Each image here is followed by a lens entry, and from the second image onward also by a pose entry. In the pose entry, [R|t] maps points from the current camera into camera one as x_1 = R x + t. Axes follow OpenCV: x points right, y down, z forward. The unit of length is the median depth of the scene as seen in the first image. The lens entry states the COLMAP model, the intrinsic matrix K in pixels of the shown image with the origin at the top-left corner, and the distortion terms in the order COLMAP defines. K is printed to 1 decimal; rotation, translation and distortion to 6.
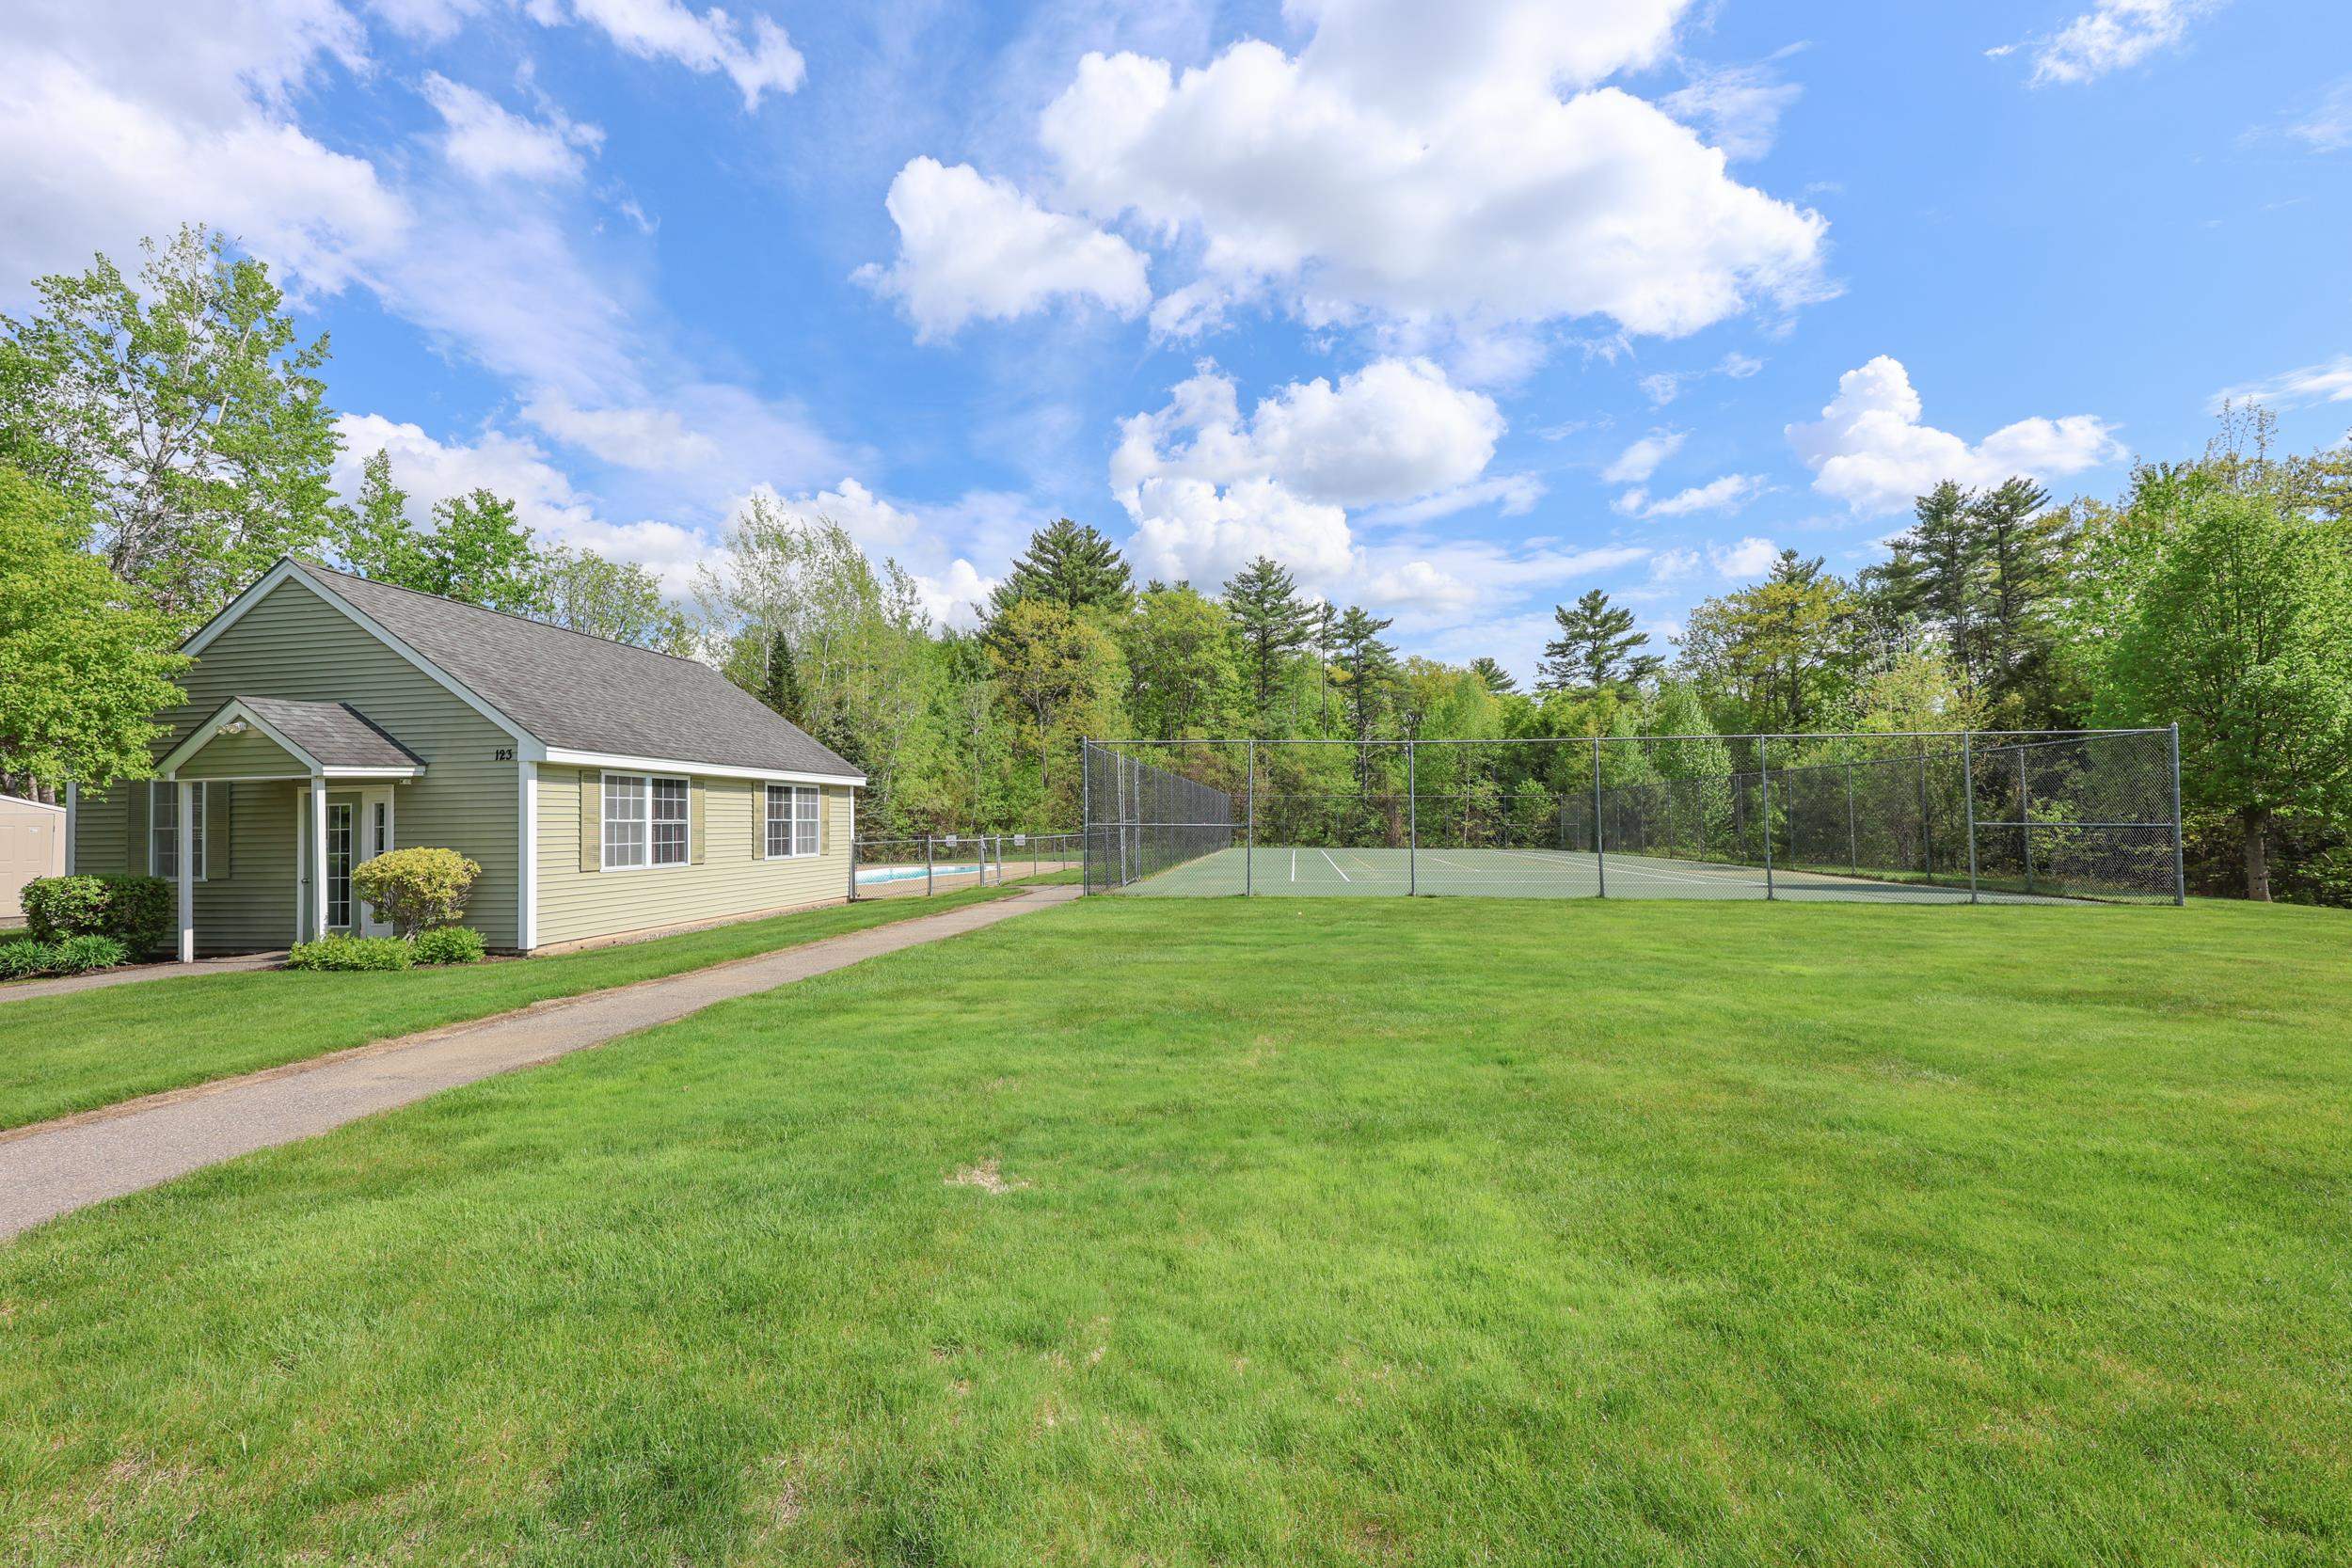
lens RADIAL K [[1004.8, 0, 1175.3], [0, 1004.8, 789.9], [0, 0, 1]] dist [-0.000439, -0.000115]
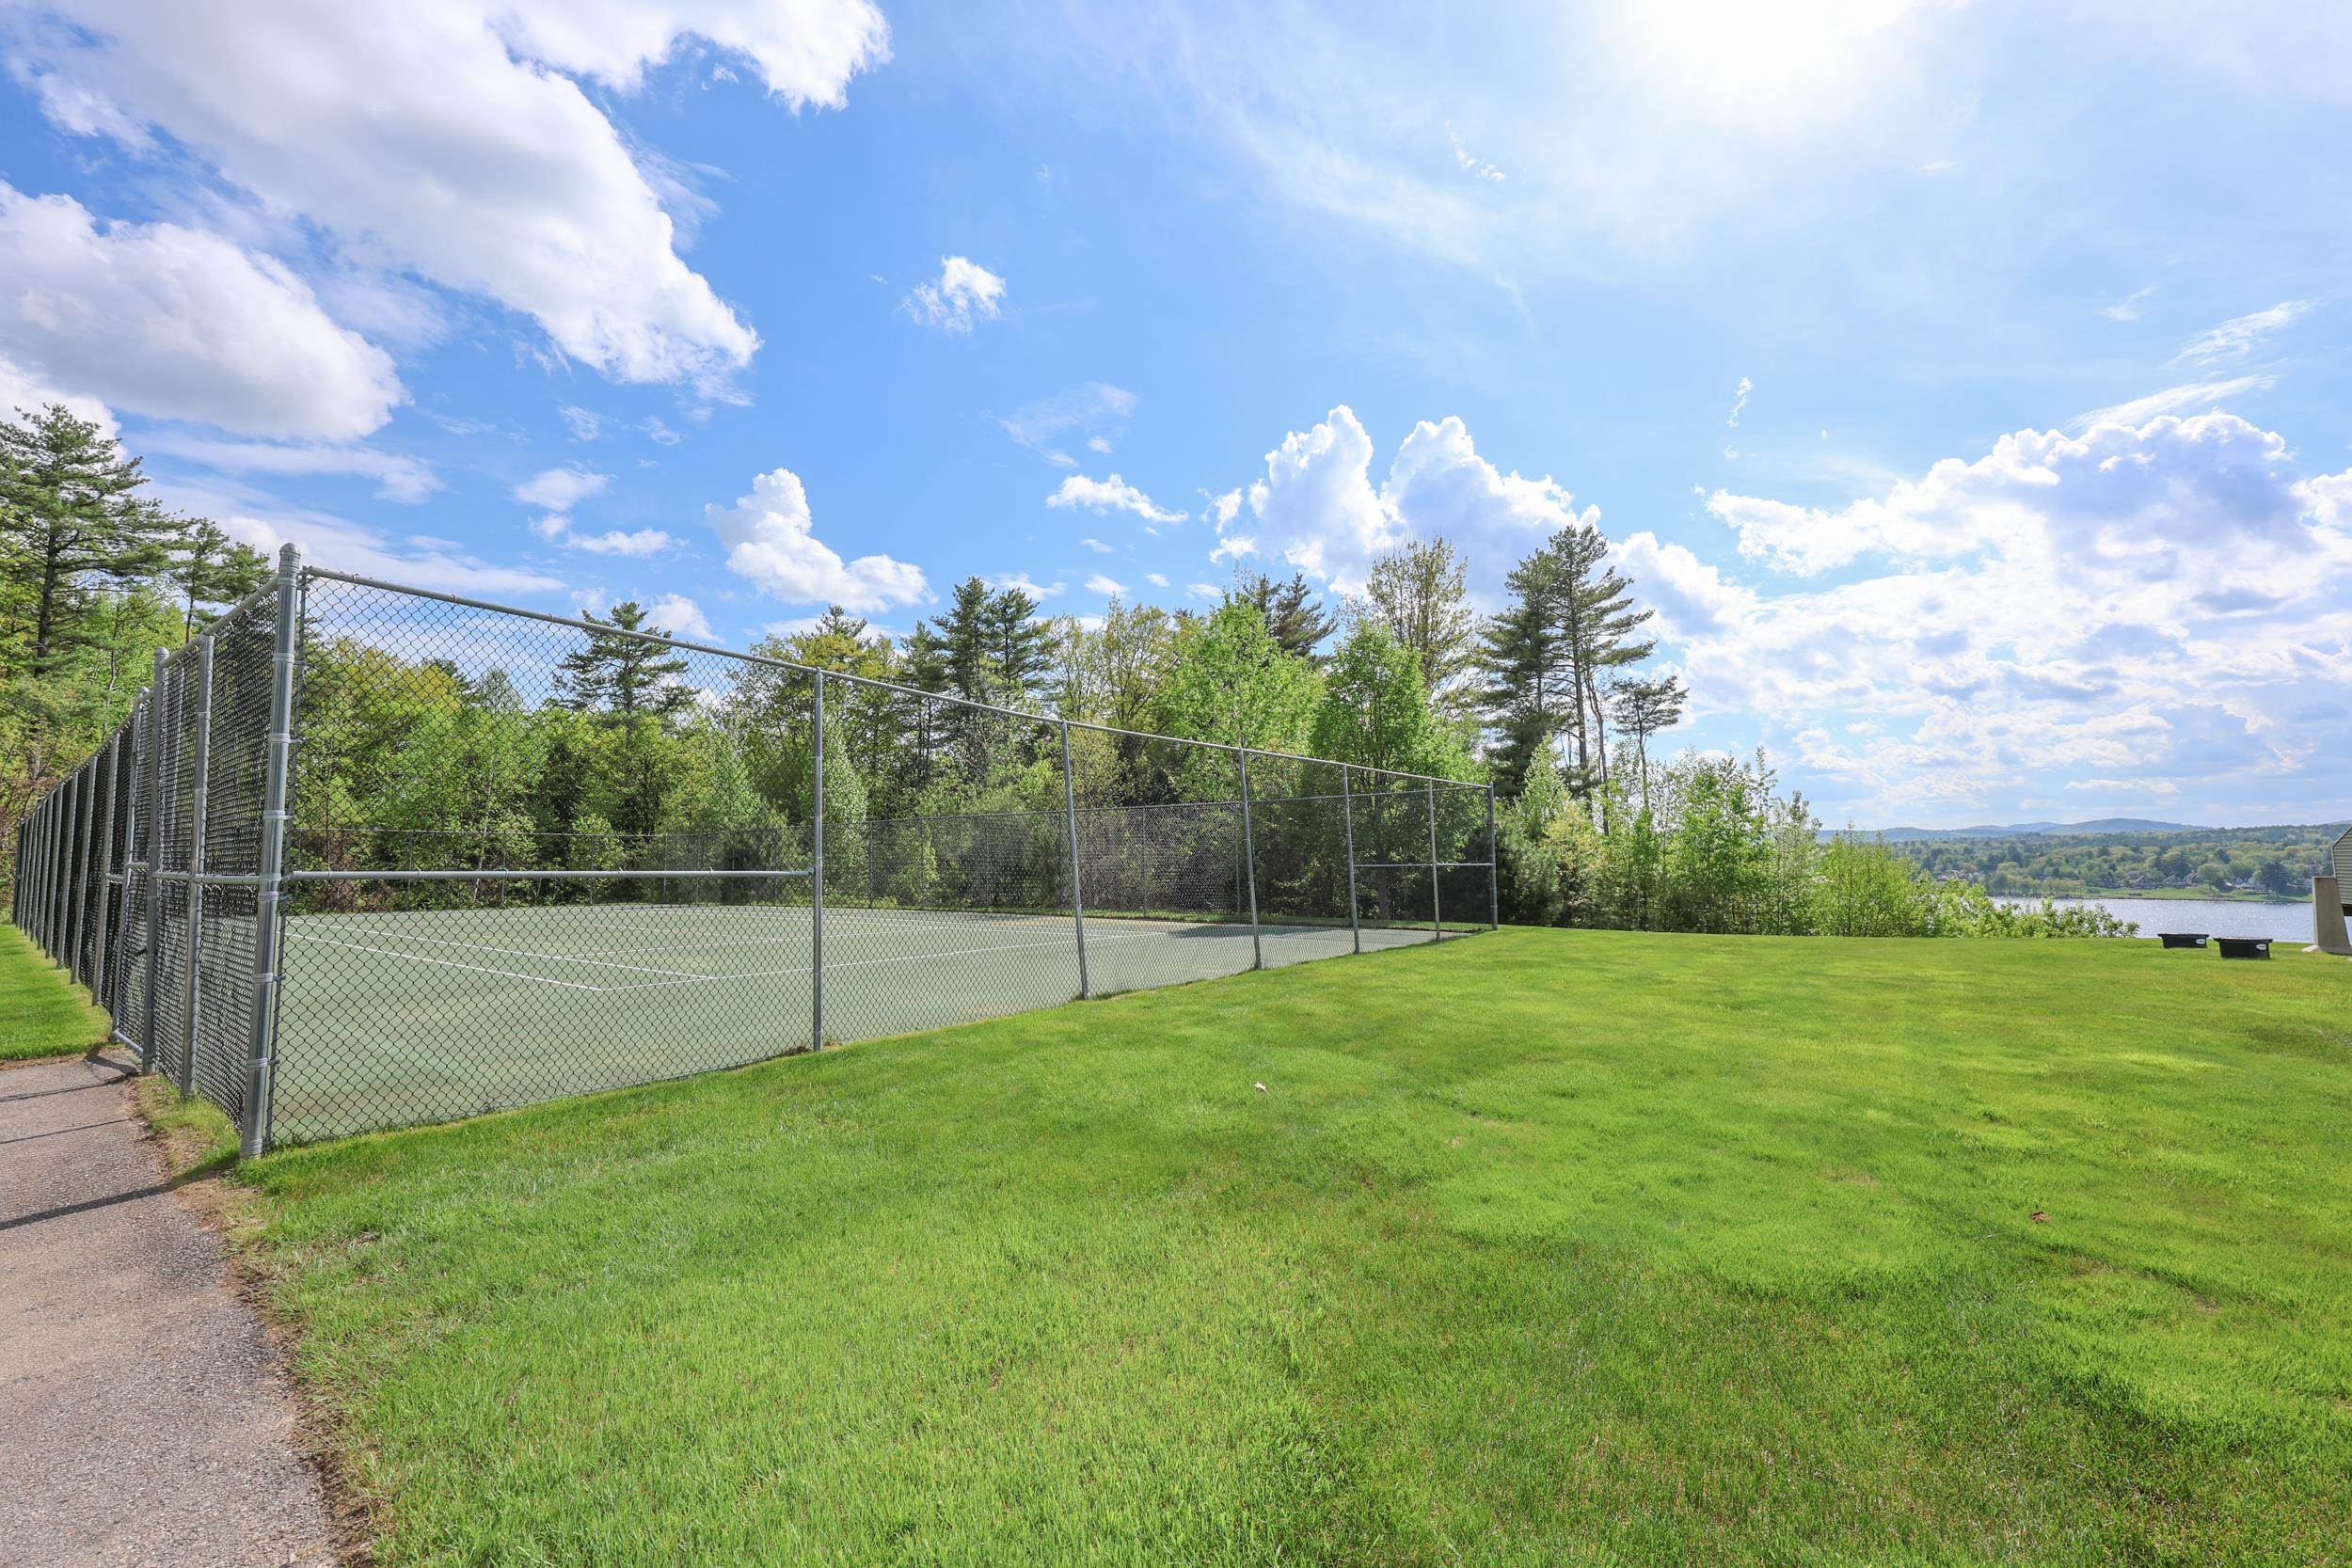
lens RADIAL K [[947.9, 0, 1176.0], [0, 947.9, 784.0], [0, 0, 1]] dist [0.005020, -0.000110]
pose [[0.493922, 0.064031, 0.867146, -0.052263], [-0.017138, 0.997808, -0.063917, 0.003099], [-0.869338, 0.016709, 0.493936, 0.175279]]
